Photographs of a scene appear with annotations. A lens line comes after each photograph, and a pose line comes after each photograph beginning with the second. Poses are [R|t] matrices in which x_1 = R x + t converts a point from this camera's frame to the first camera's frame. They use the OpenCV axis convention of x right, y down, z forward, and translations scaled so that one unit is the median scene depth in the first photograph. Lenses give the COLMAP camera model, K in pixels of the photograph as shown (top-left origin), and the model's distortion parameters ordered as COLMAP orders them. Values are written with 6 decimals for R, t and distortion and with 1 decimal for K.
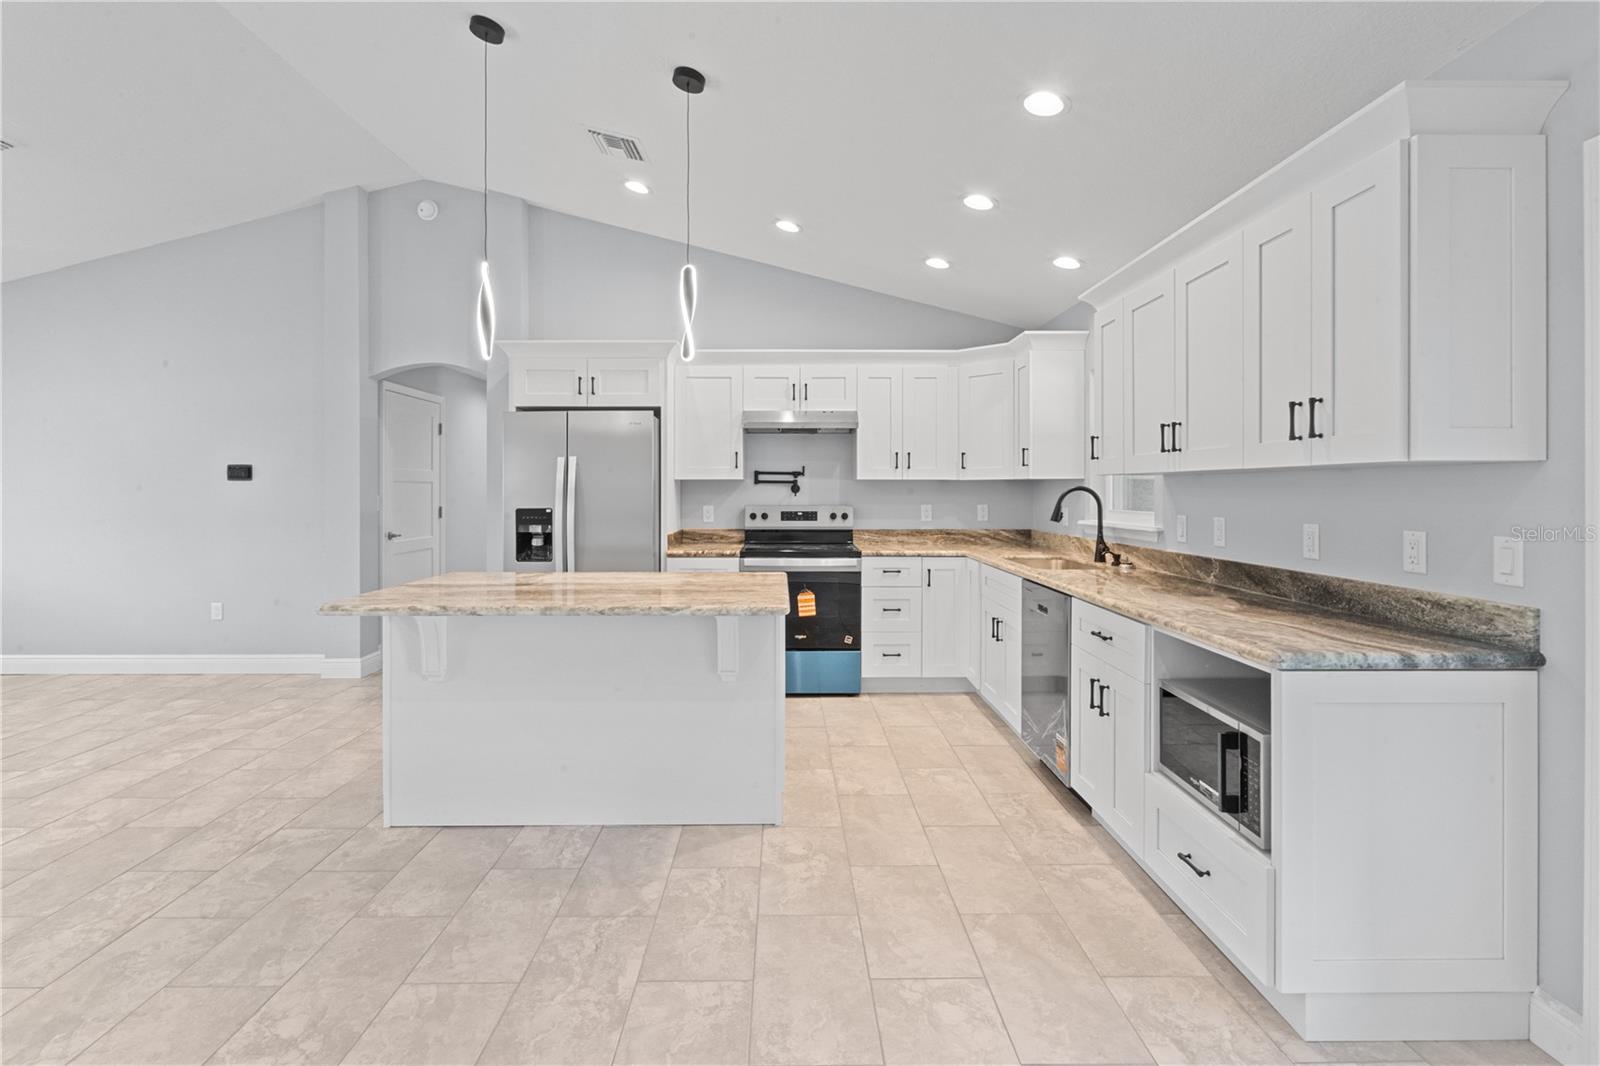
lens RADIAL K [[749.1, 0, 792.4], [0, 749.1, 497.0], [0, 0, 1]] dist [-0.002963, 0.000584]
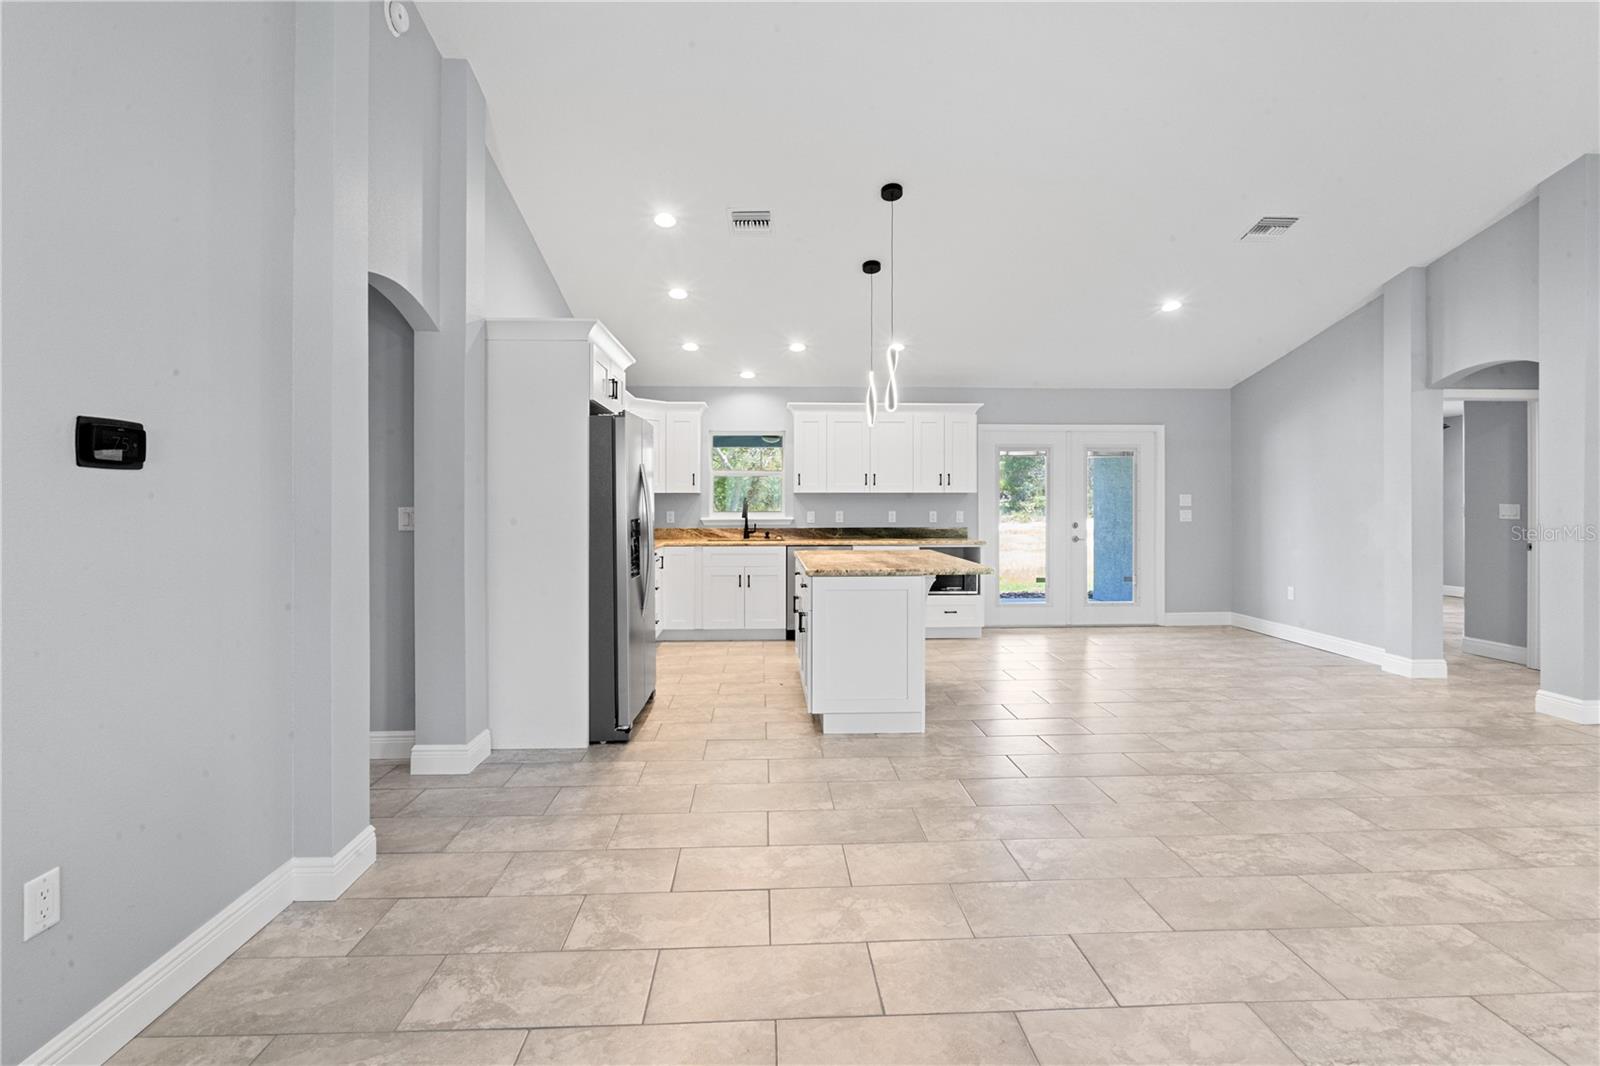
lens RADIAL K [[738.7, 0, 796.1], [0, 738.7, 508.5], [0, 0, 1]] dist [-0.001804, 0.001241]
pose [[-0.035978, -0.010113, 0.999301, -1.206833], [0.010716, 0.999887, 0.010505, -0.004961], [-0.999295, 0.011086, -0.035866, 0.797990]]
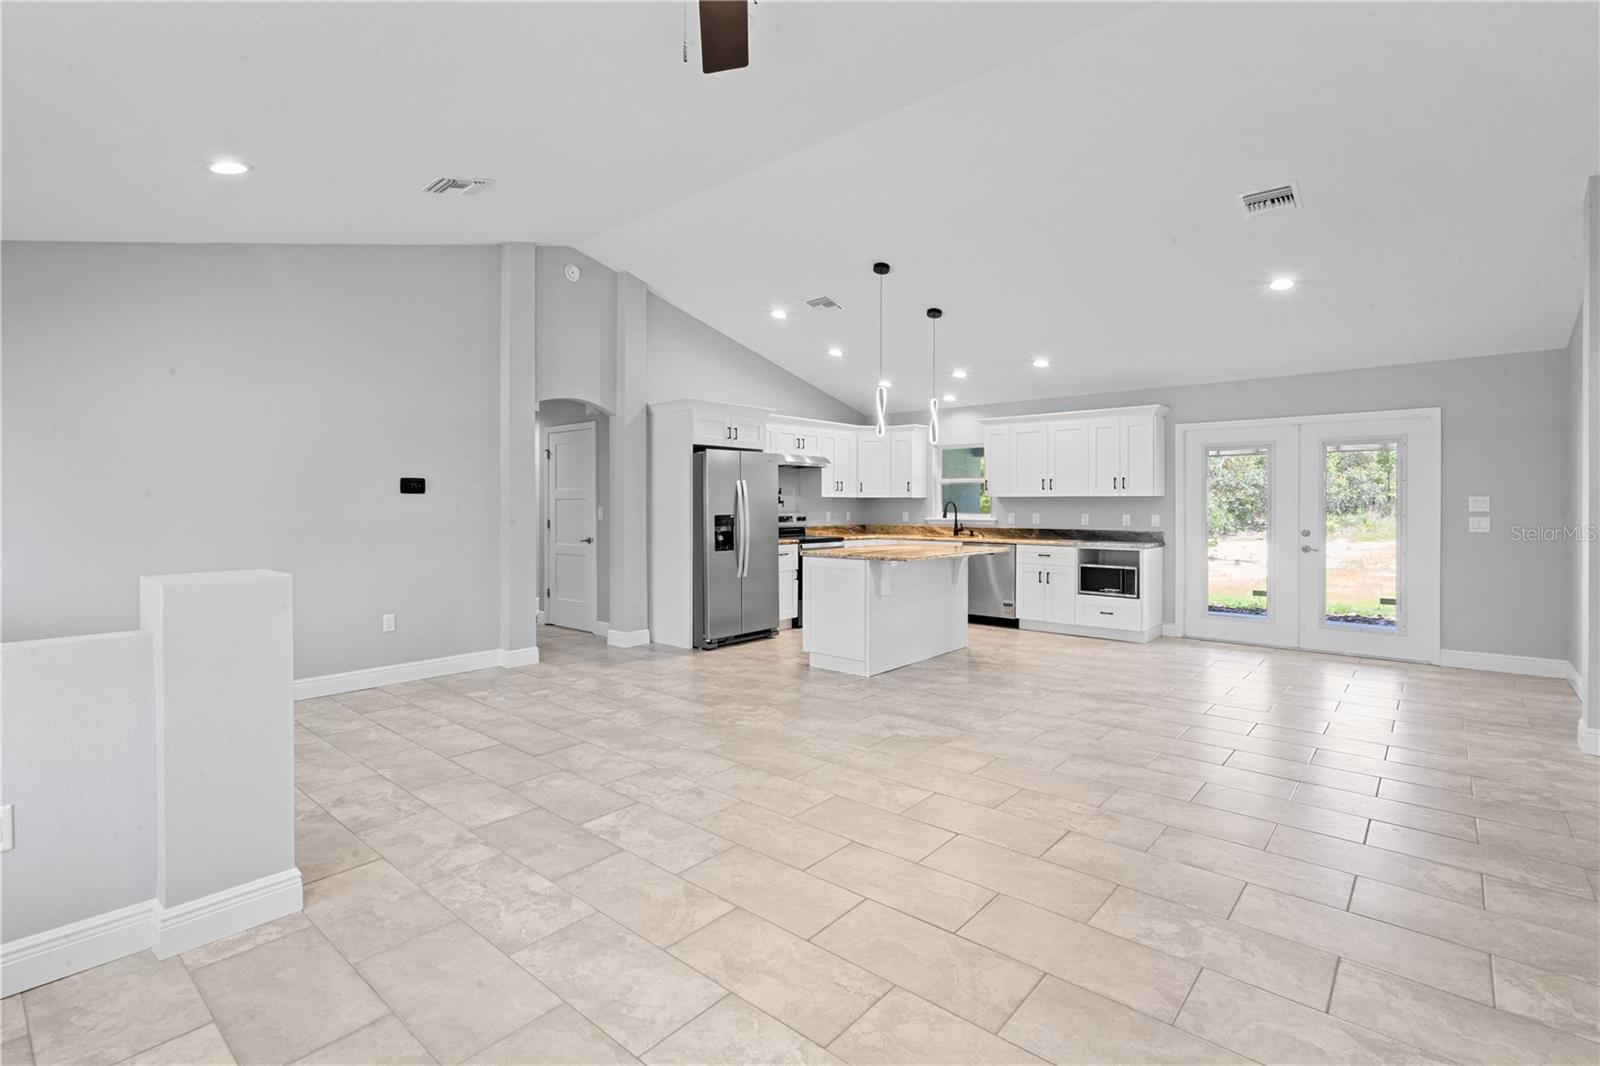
lens RADIAL K [[738.7, 0, 796.1], [0, 738.7, 508.5], [0, 0, 1]] dist [-0.001804, 0.001241]
pose [[0.666214, -0.004801, 0.745745, -1.291674], [0.006790, 0.999977, 0.000372, 0.002157], [-0.745729, 0.004816, 0.666231, -0.083609]]
